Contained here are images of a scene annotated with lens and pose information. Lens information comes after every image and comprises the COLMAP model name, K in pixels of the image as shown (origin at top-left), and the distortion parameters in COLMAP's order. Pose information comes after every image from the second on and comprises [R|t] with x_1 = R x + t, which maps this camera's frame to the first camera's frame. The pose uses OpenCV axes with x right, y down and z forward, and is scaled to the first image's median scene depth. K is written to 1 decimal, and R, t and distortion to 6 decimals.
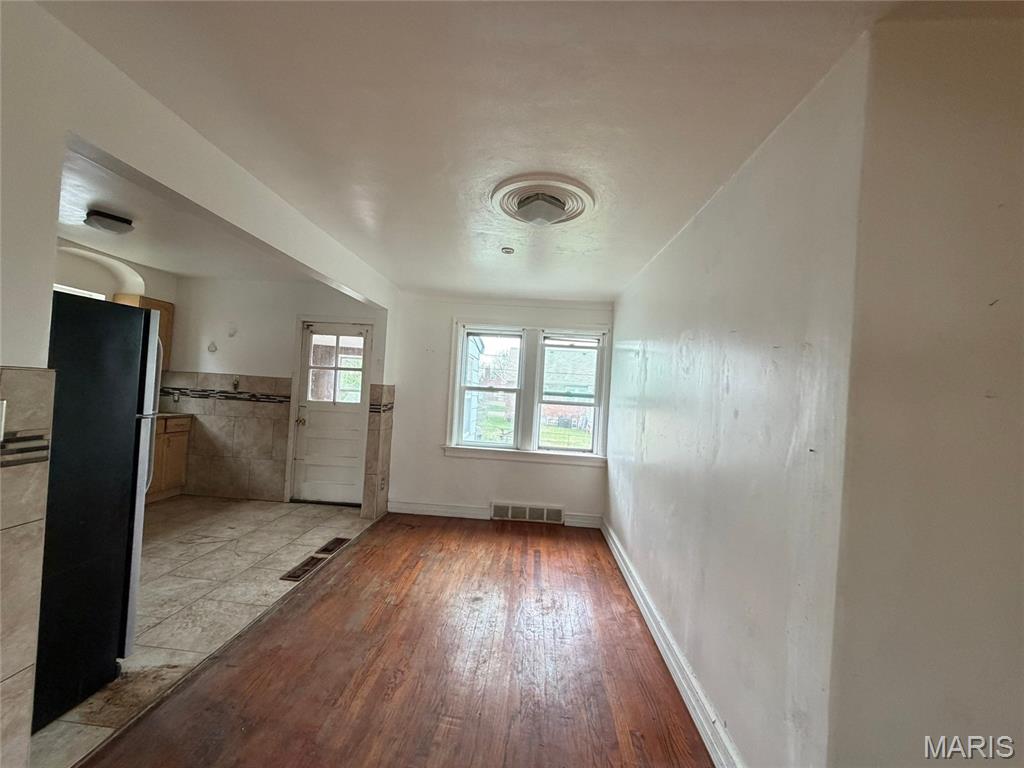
lens RADIAL K [[404.7, 0, 513.0], [0, 404.7, 382.4], [0, 0, 1]] dist [0.000270, 0.000049]
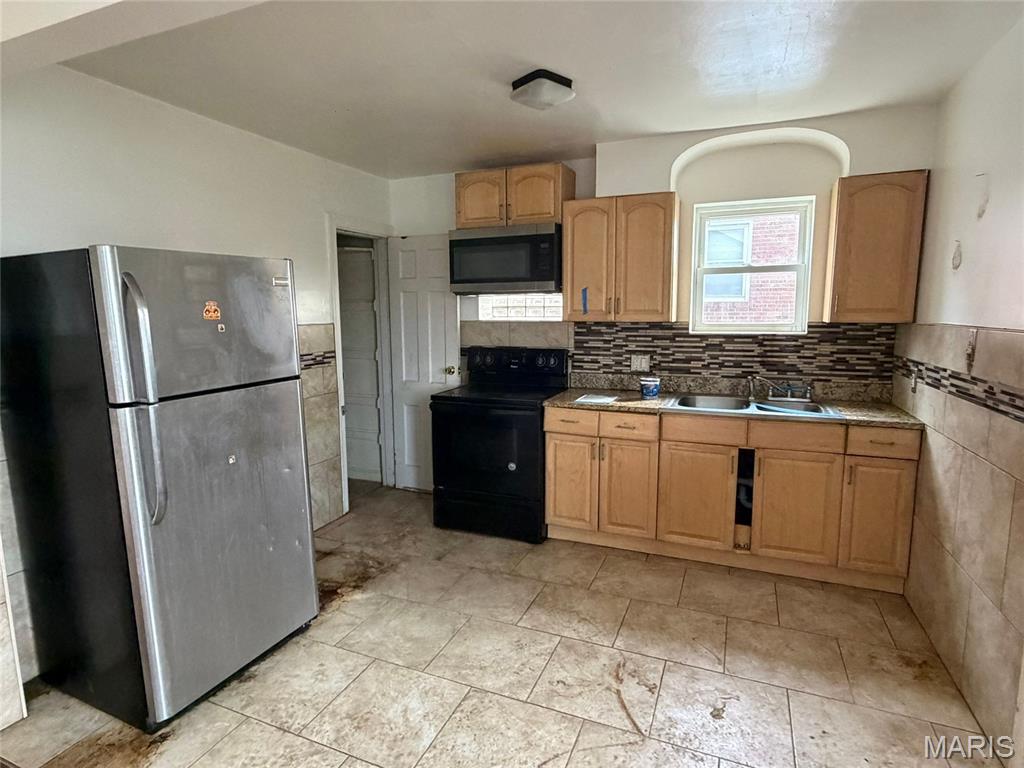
lens RADIAL K [[549.7, 0, 511.3], [0, 549.7, 386.8], [0, 0, 1]] dist [-0.003049, -0.002094]
pose [[-0.343210, 0.069497, -0.936684, -0.109506], [0.004059, 0.997359, 0.072512, -0.003483], [0.939250, 0.021085, -0.342585, 0.793791]]
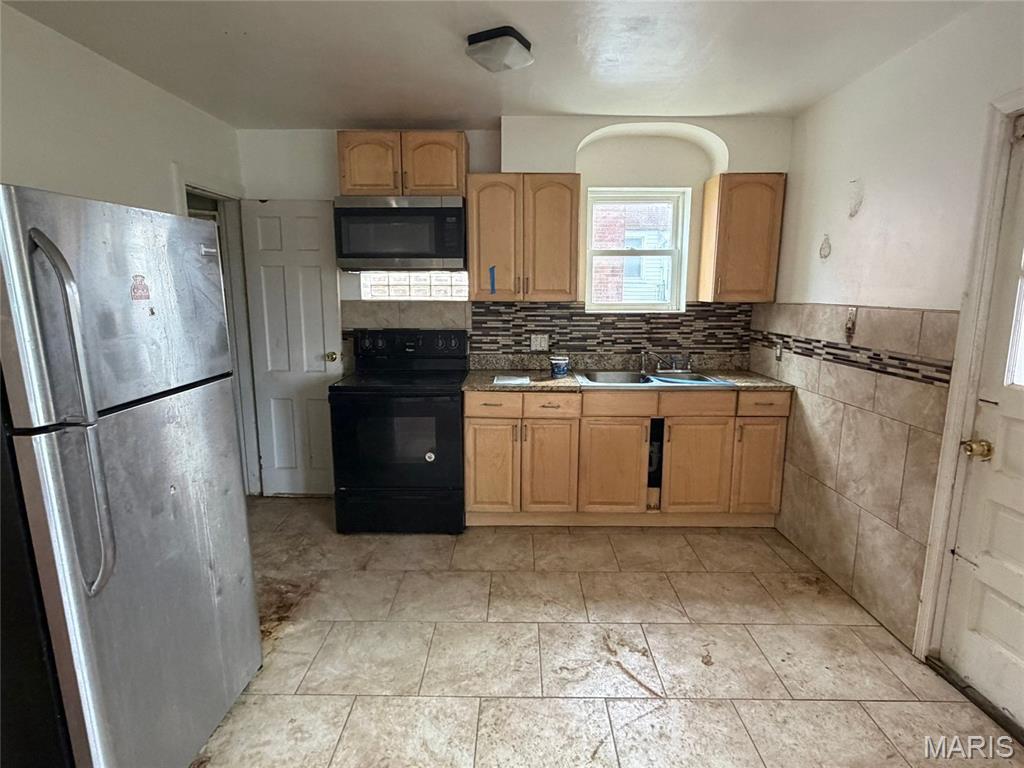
lens RADIAL K [[549.7, 0, 512.5], [0, 549.7, 387.9], [0, 0, 1]] dist [-0.003049, -0.002094]
pose [[0.038093, 0.116579, -0.992451, -0.114505], [0.021407, 0.992848, 0.117447, -0.008659], [0.999045, -0.025719, 0.035325, 0.622098]]
